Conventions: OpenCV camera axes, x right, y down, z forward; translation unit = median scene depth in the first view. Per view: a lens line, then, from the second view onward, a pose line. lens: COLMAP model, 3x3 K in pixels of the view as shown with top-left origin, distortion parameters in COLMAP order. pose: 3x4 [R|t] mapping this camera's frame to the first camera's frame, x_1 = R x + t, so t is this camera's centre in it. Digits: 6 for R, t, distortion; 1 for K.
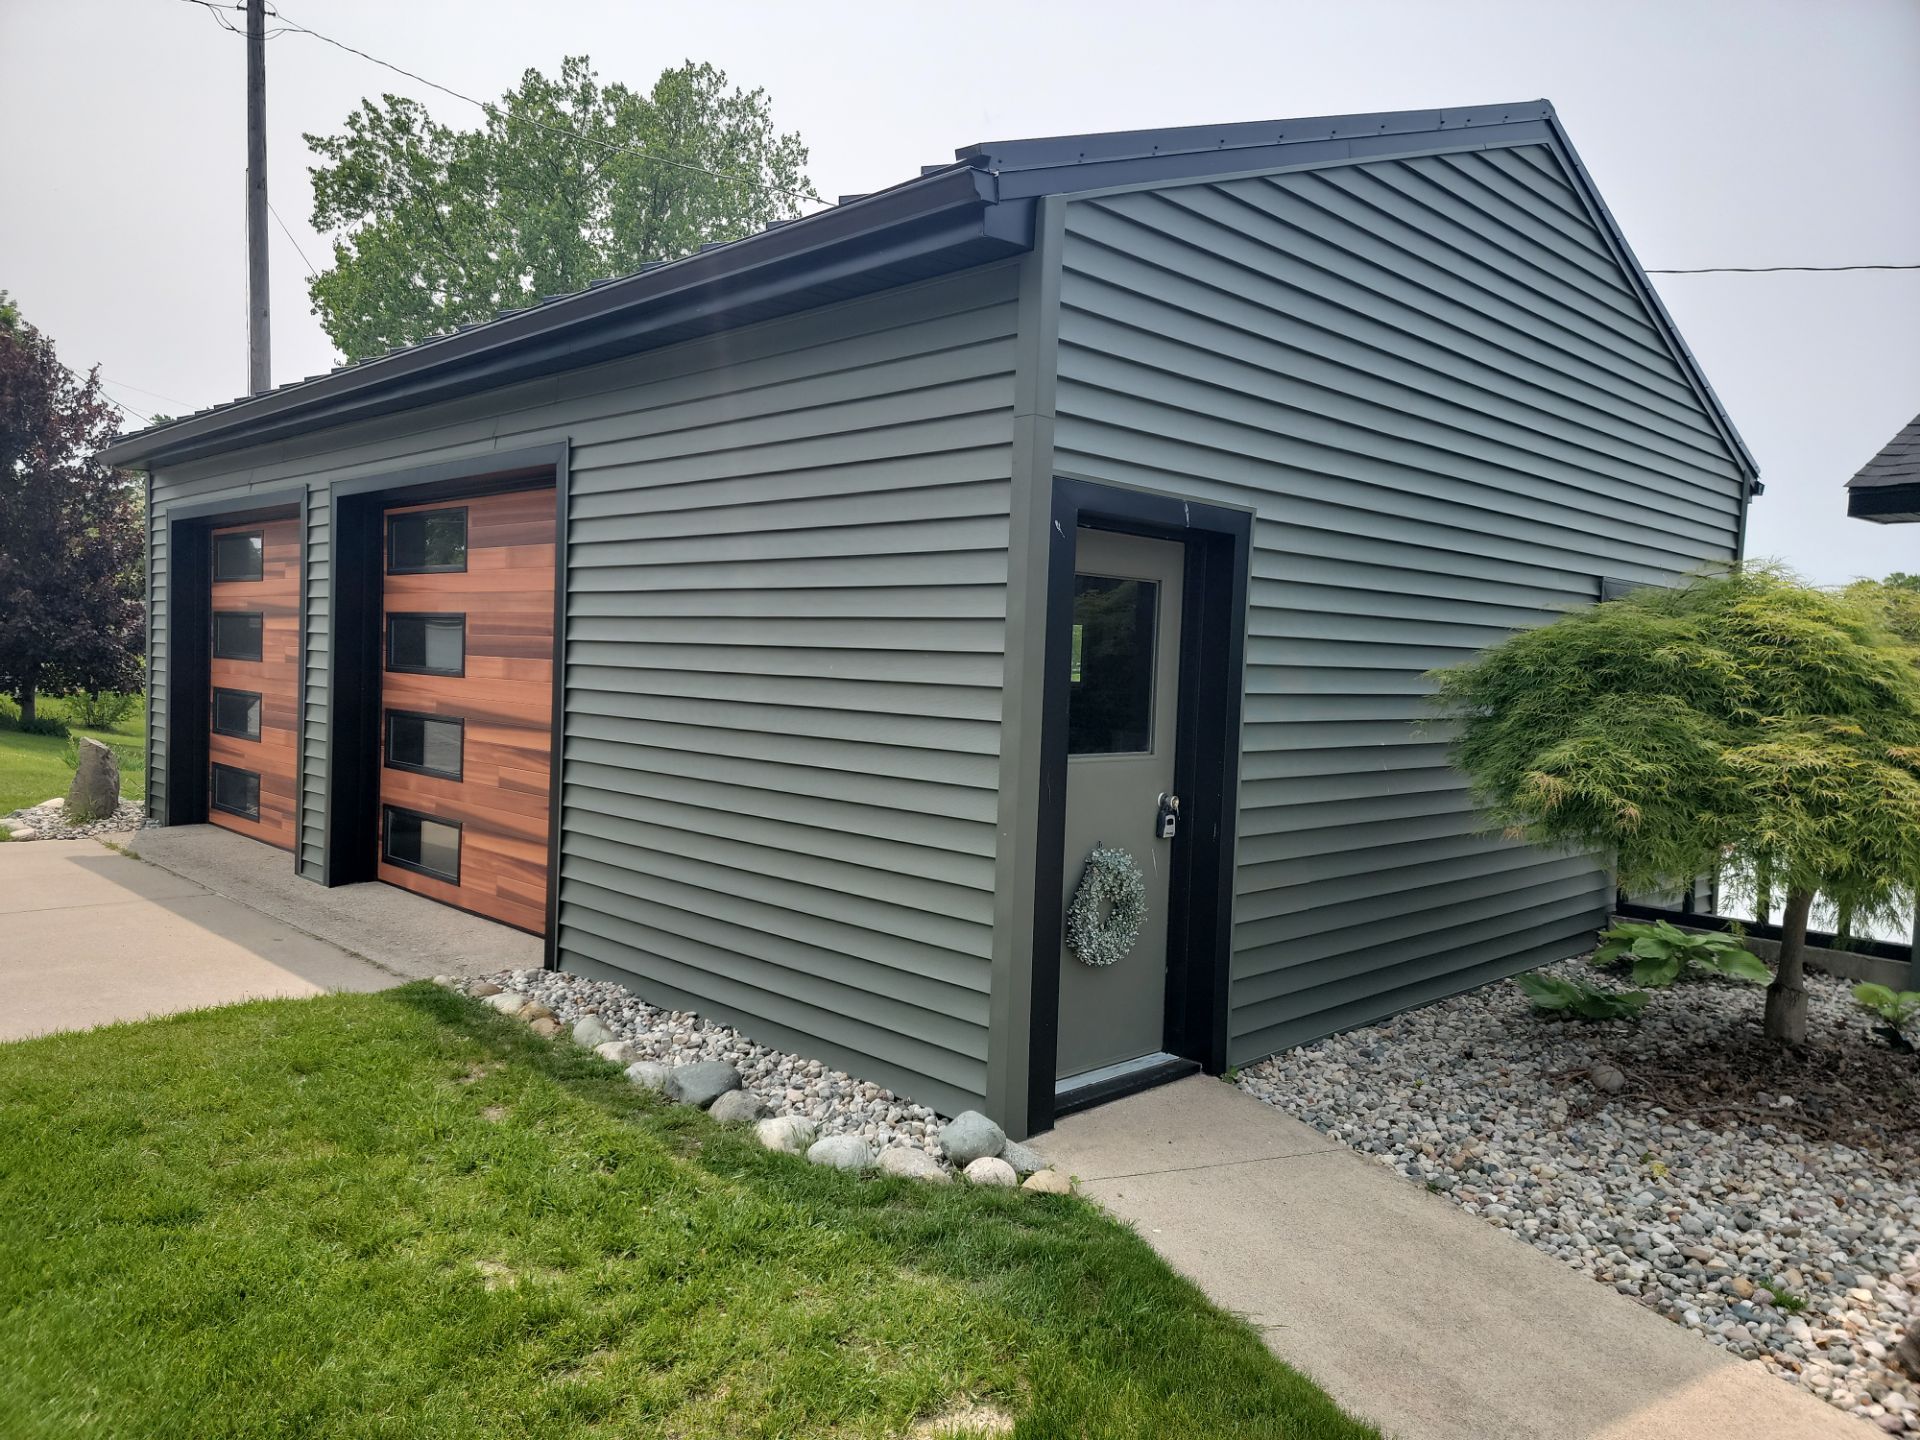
lens RADIAL K [[1338.1, 0, 957.3], [0, 1338.1, 734.5], [0, 0, 1]] dist [0.106405, -0.104436]
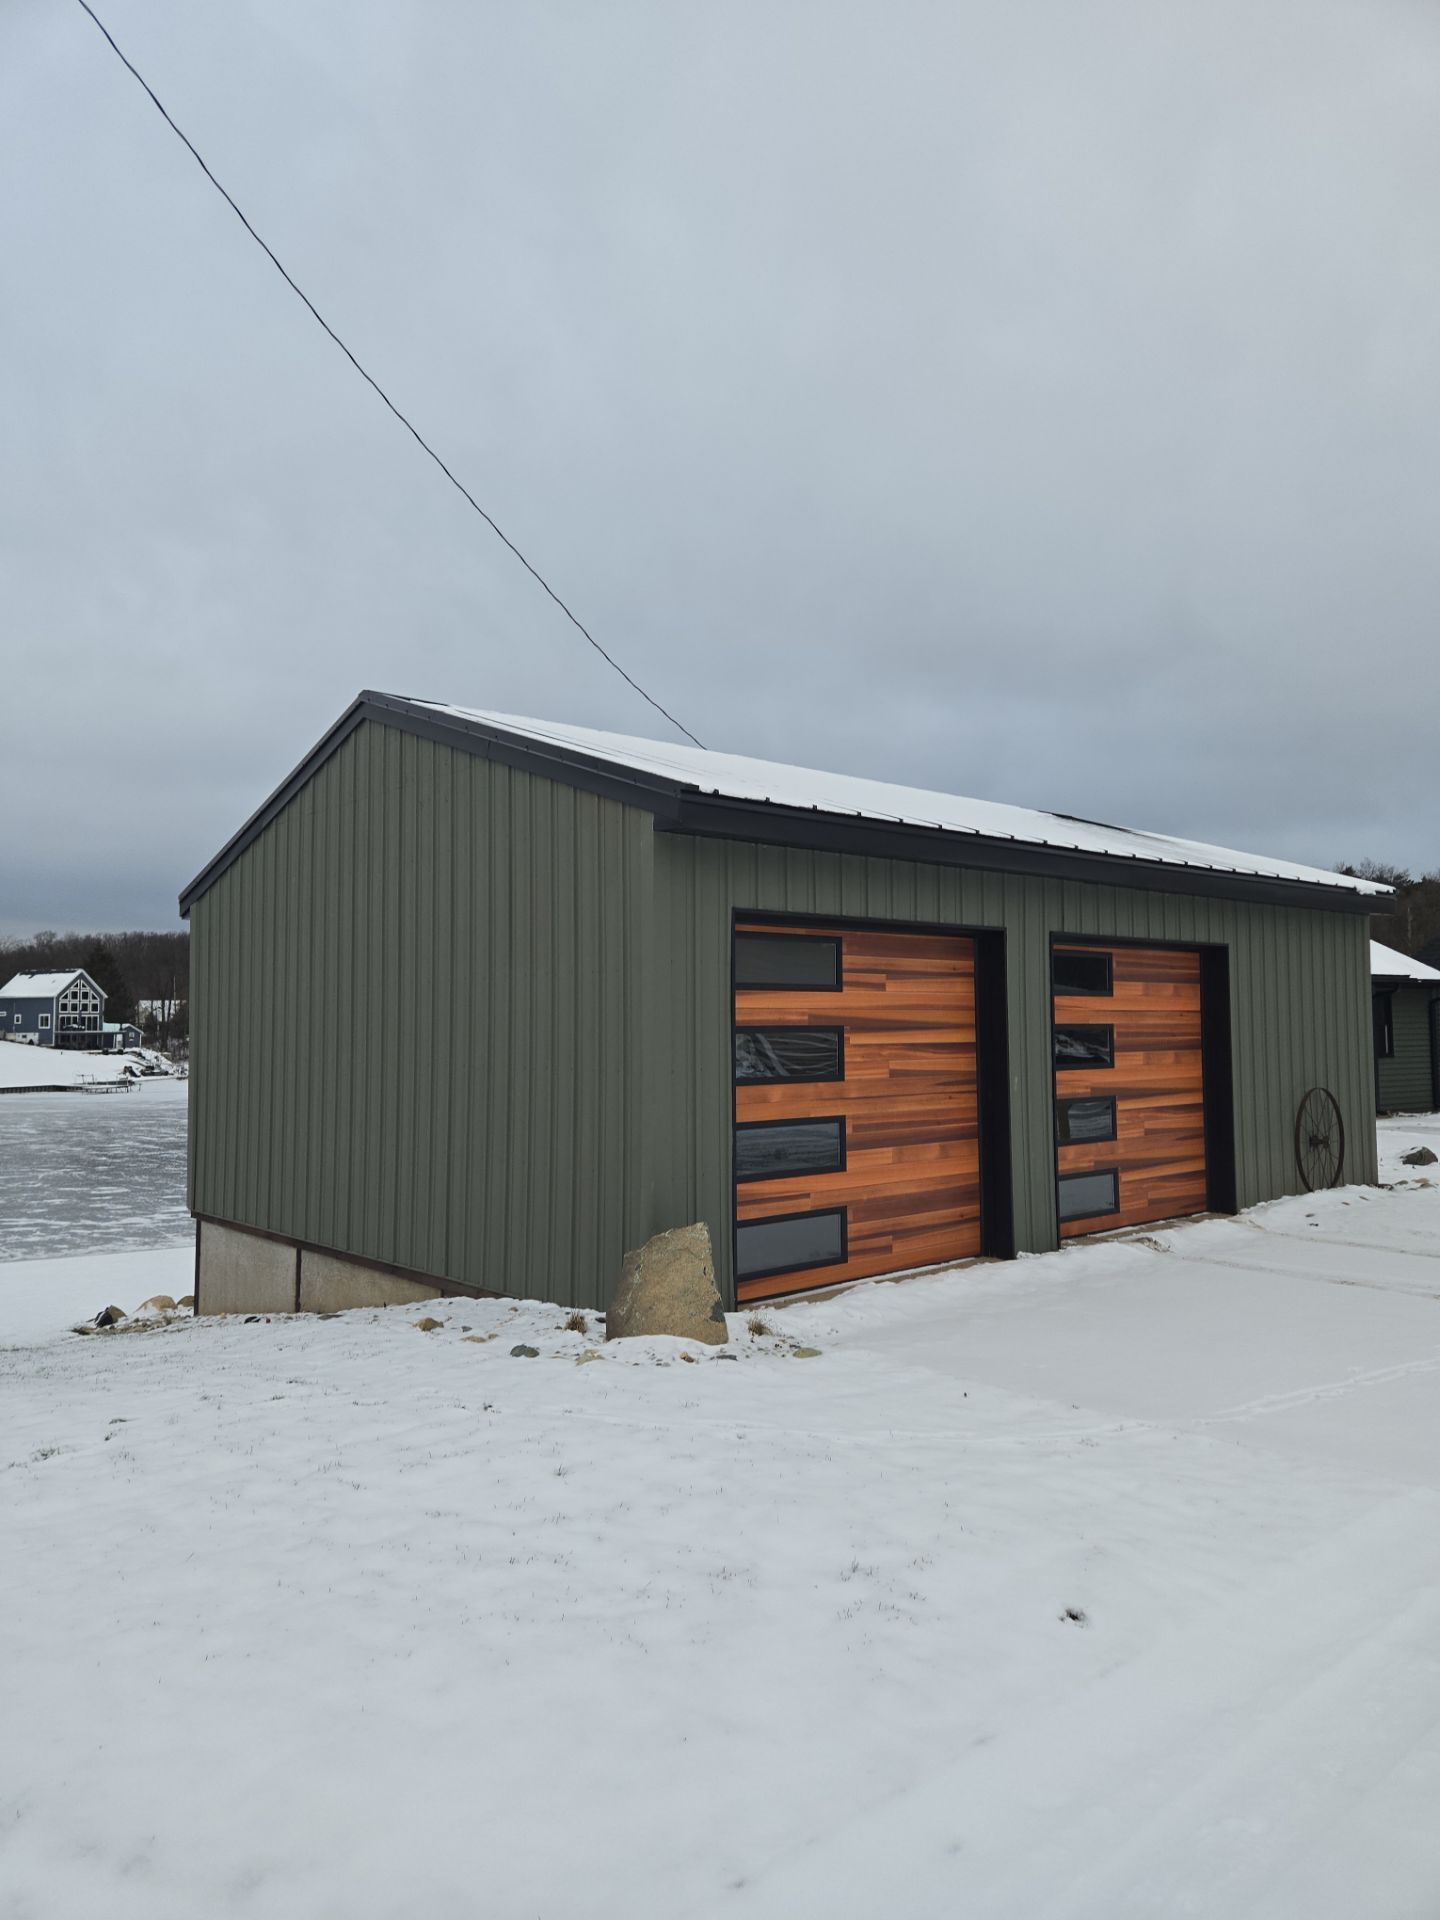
lens RADIAL K [[1317.8, 0, 724.7], [0, 1317.8, 949.9], [0, 0, 1]] dist [0.066891, -0.068151]
pose [[0.034771, 0.019170, 0.999211, -1.839975], [0.062821, 0.997797, -0.021329, -0.167770], [-0.997419, 0.063513, 0.033490, 1.382331]]
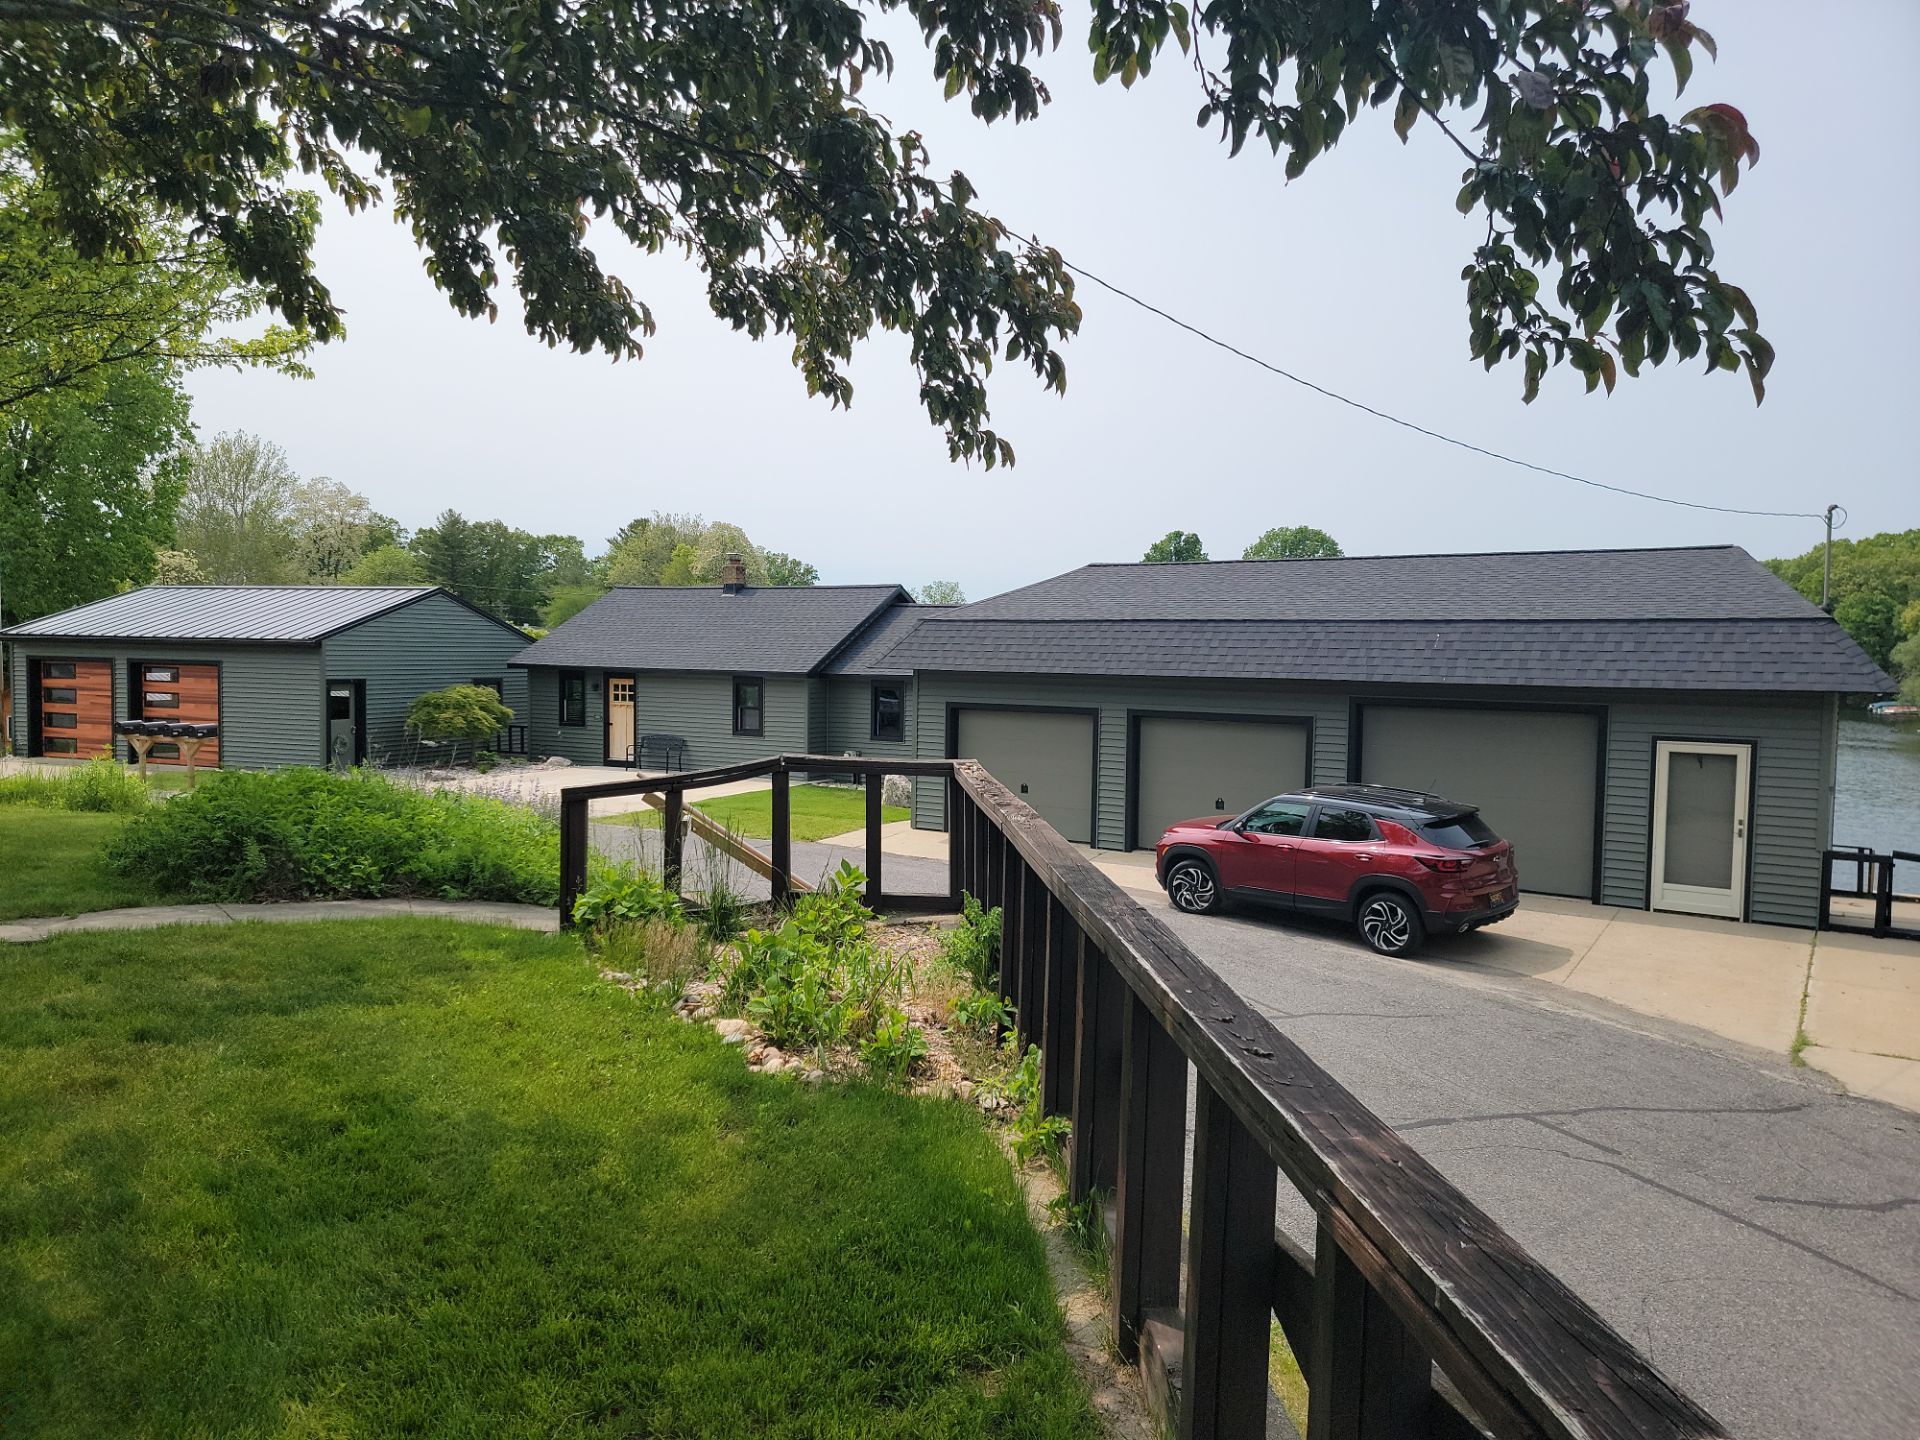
lens RADIAL K [[1342.9, 0, 974.0], [0, 1342.9, 739.3], [0, 0, 1]] dist [0.090927, -0.079810]
pose [[0.910603, -0.045712, 0.410746, 0.137490], [0.037344, 0.998899, 0.028378, 0.025391], [-0.411591, -0.010502, 0.911308, -3.834671]]
